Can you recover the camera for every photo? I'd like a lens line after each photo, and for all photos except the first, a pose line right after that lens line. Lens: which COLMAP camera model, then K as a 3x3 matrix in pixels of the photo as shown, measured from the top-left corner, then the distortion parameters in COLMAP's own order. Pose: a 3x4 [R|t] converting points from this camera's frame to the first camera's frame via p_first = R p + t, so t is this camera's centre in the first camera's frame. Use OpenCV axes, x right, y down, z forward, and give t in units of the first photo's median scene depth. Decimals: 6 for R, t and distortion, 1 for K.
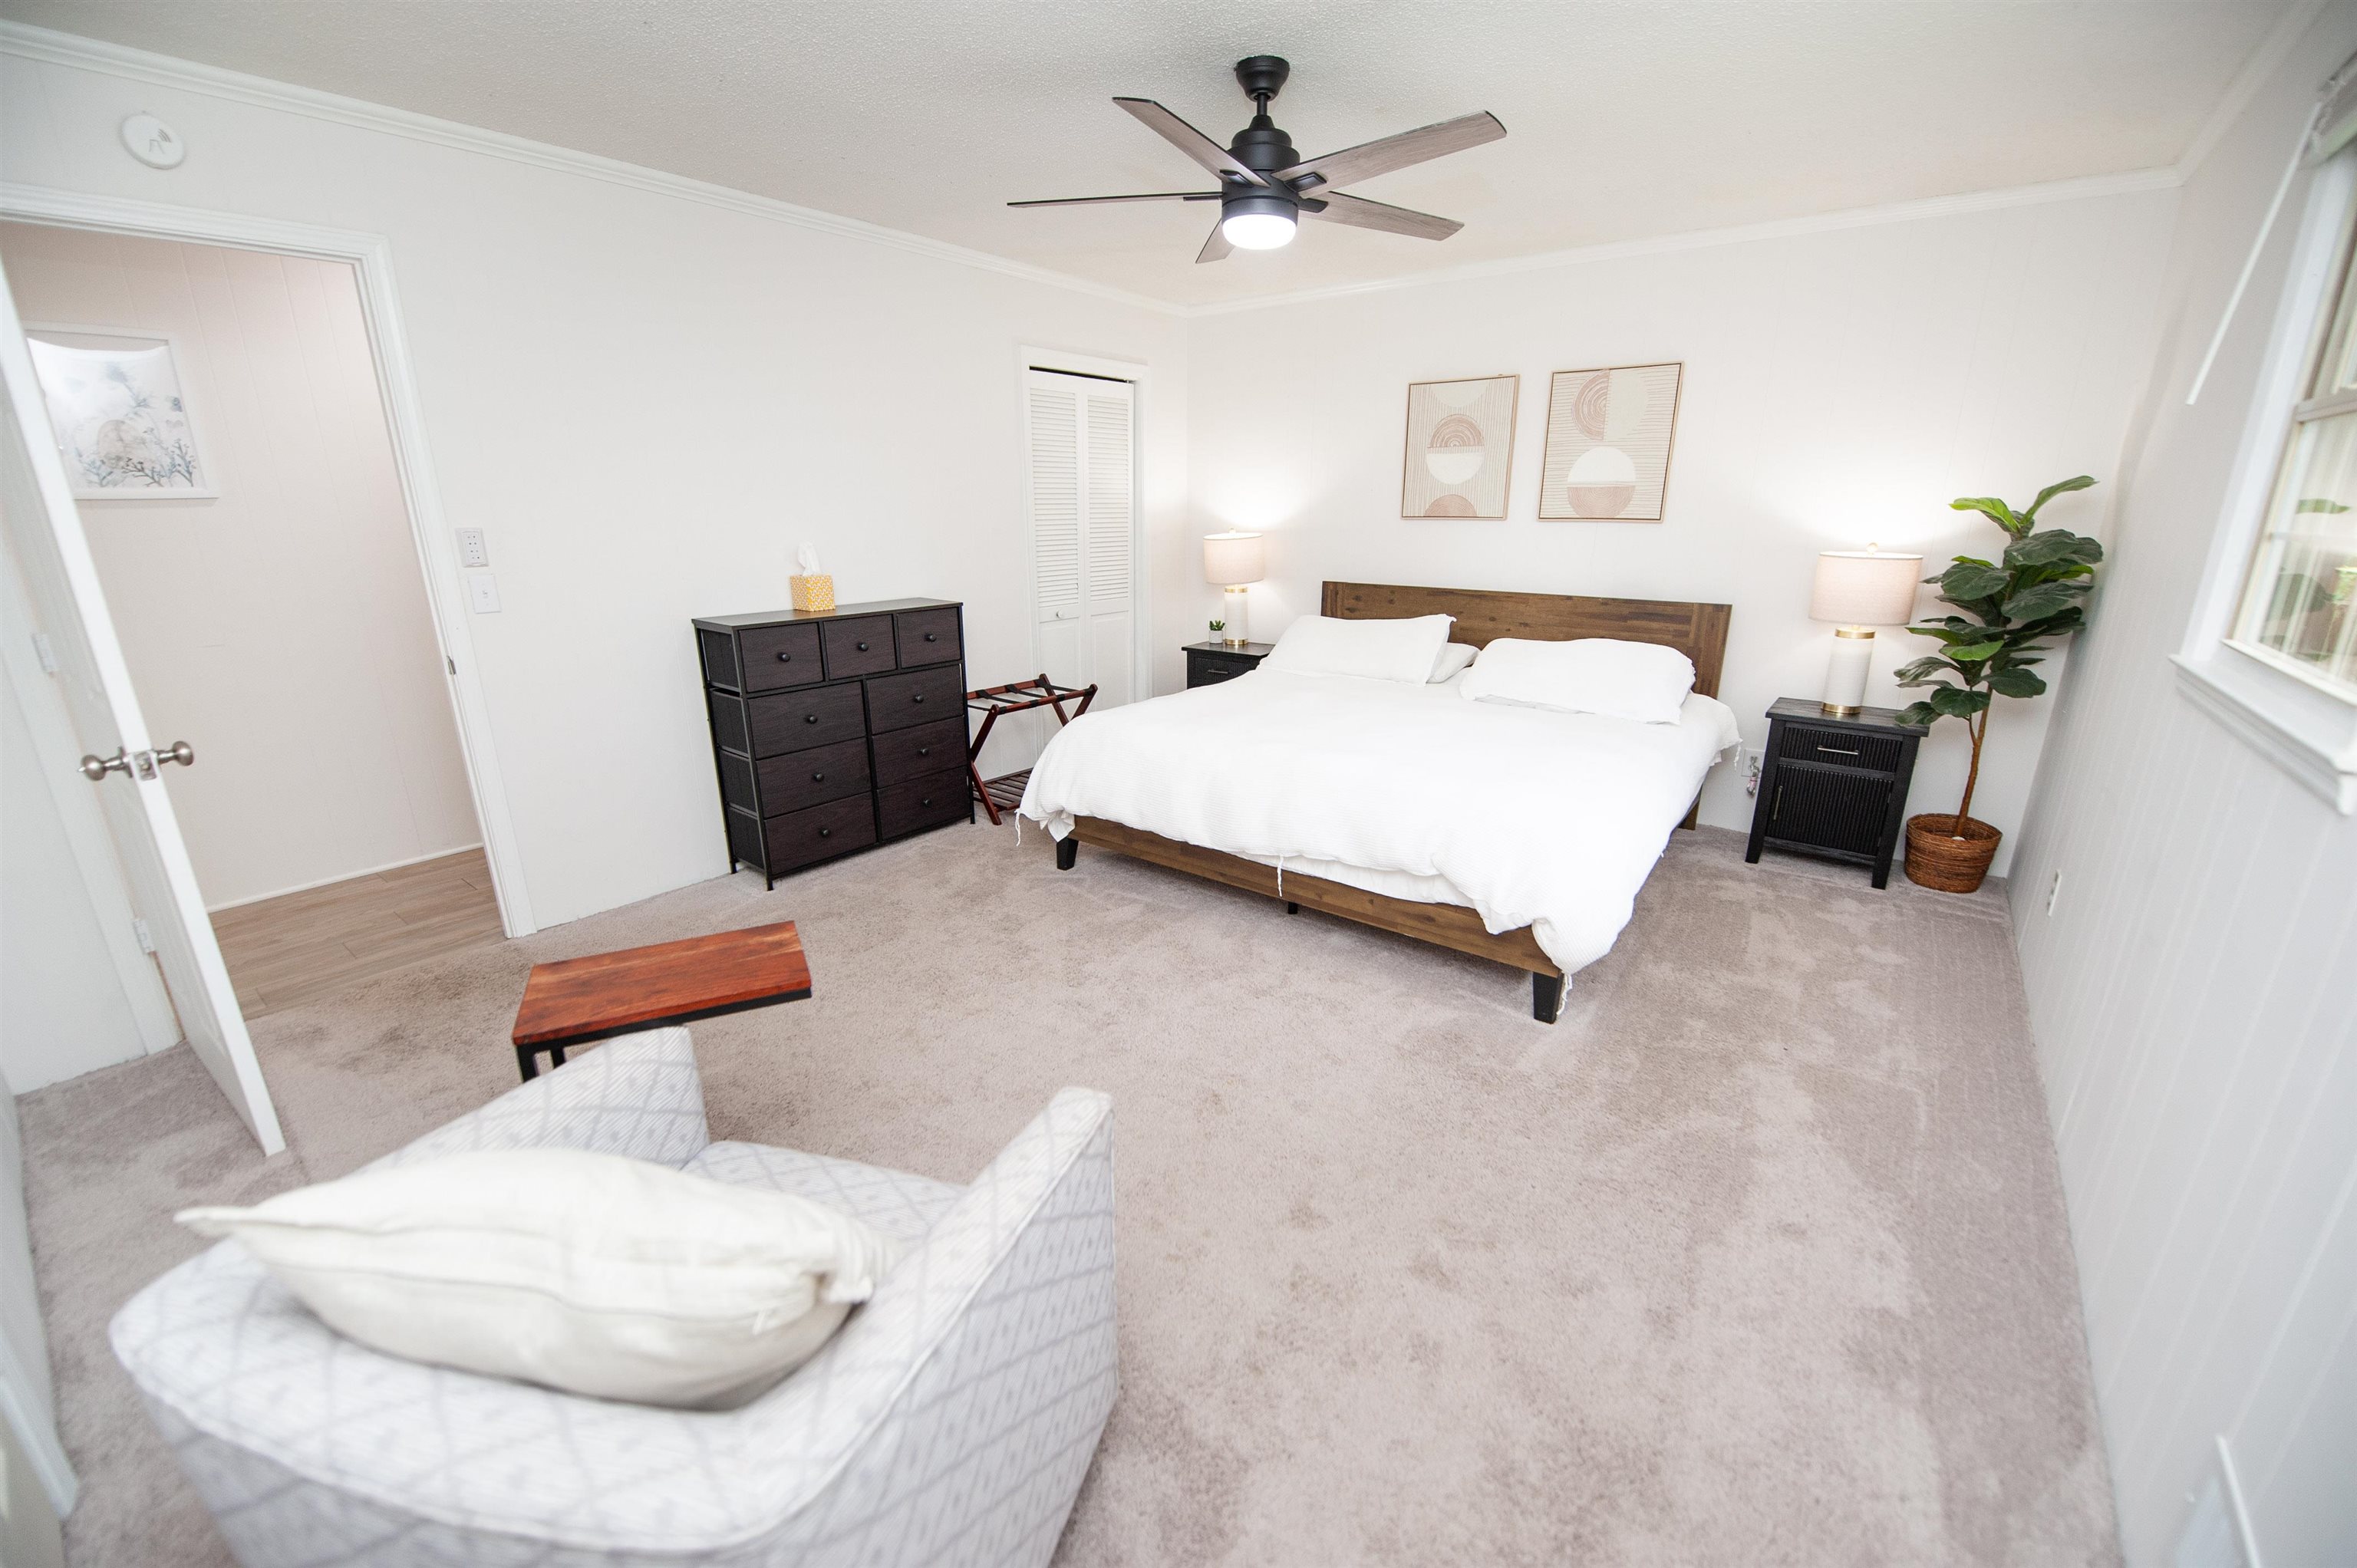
lens RADIAL K [[937.1, 0, 1190.3], [0, 937.1, 771.4], [0, 0, 1]] dist [-0.016749, -0.002585]
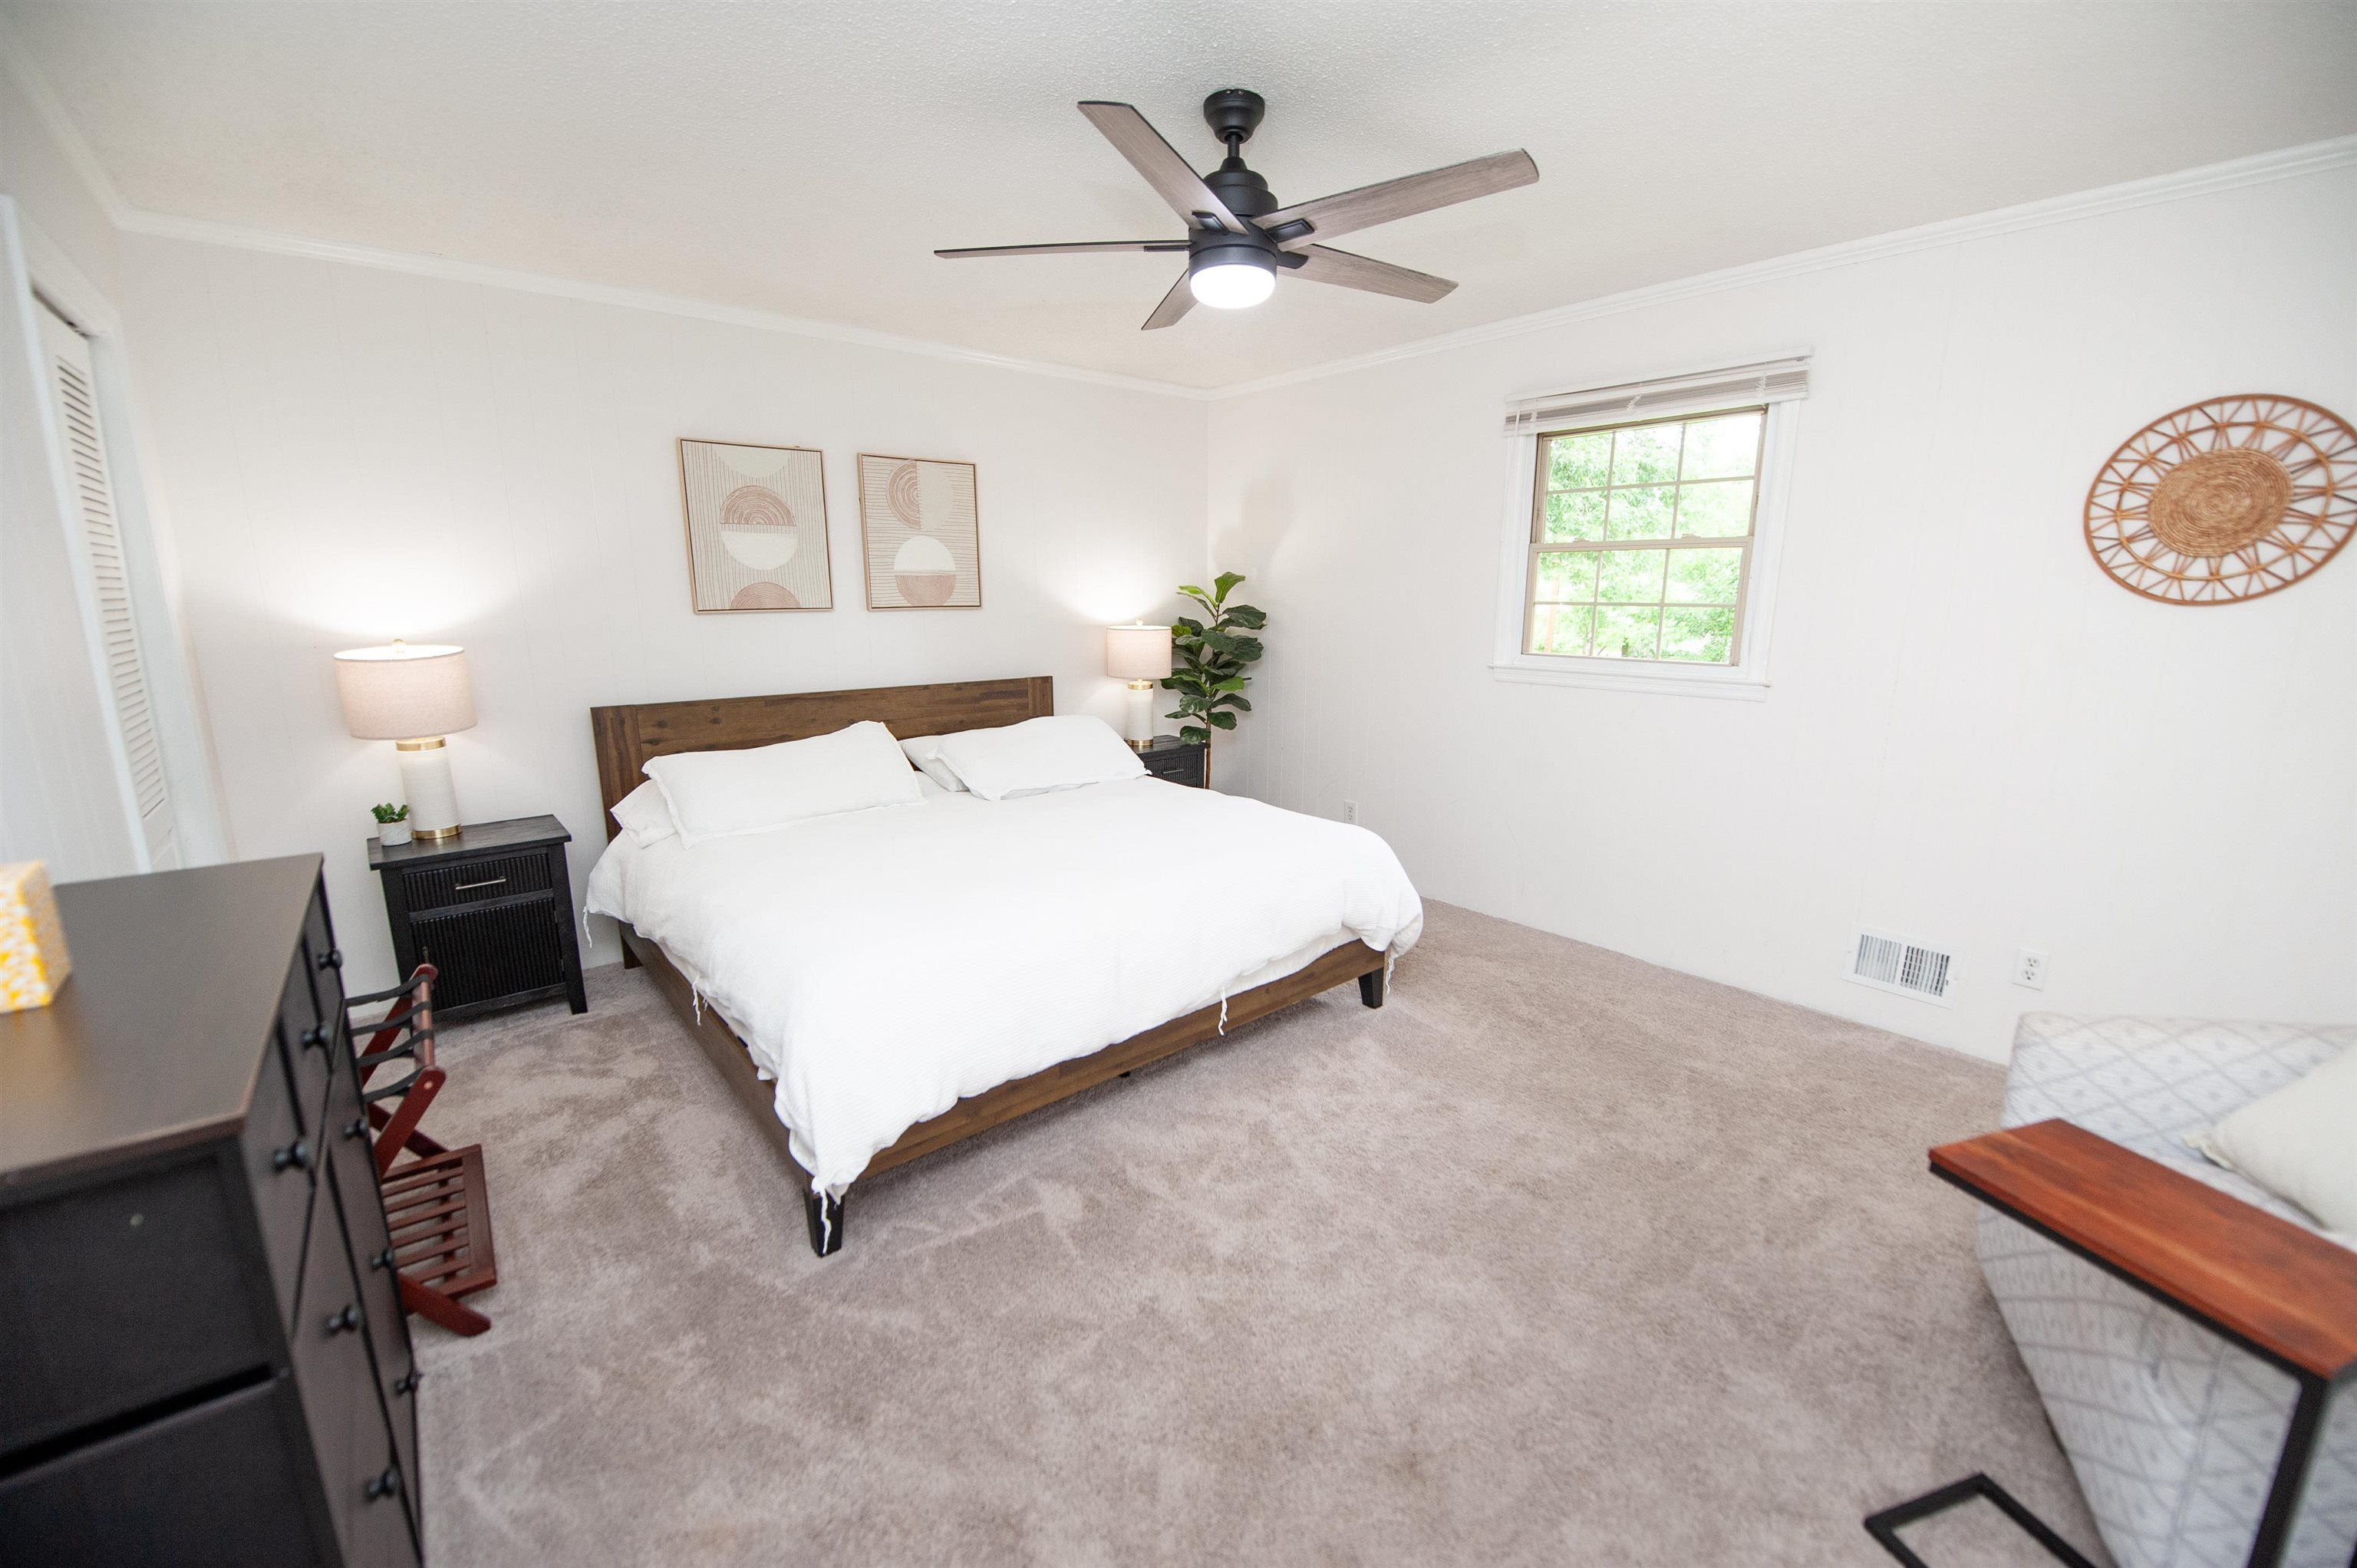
lens RADIAL K [[937.1, 0, 1172.6], [0, 937.1, 776.9], [0, 0, 1]] dist [-0.016749, -0.002585]
pose [[0.220388, -0.190195, 0.956690, -0.537343], [0.269995, 0.954378, 0.127538, -0.168338], [-0.937300, 0.230194, 0.261685, 0.583511]]
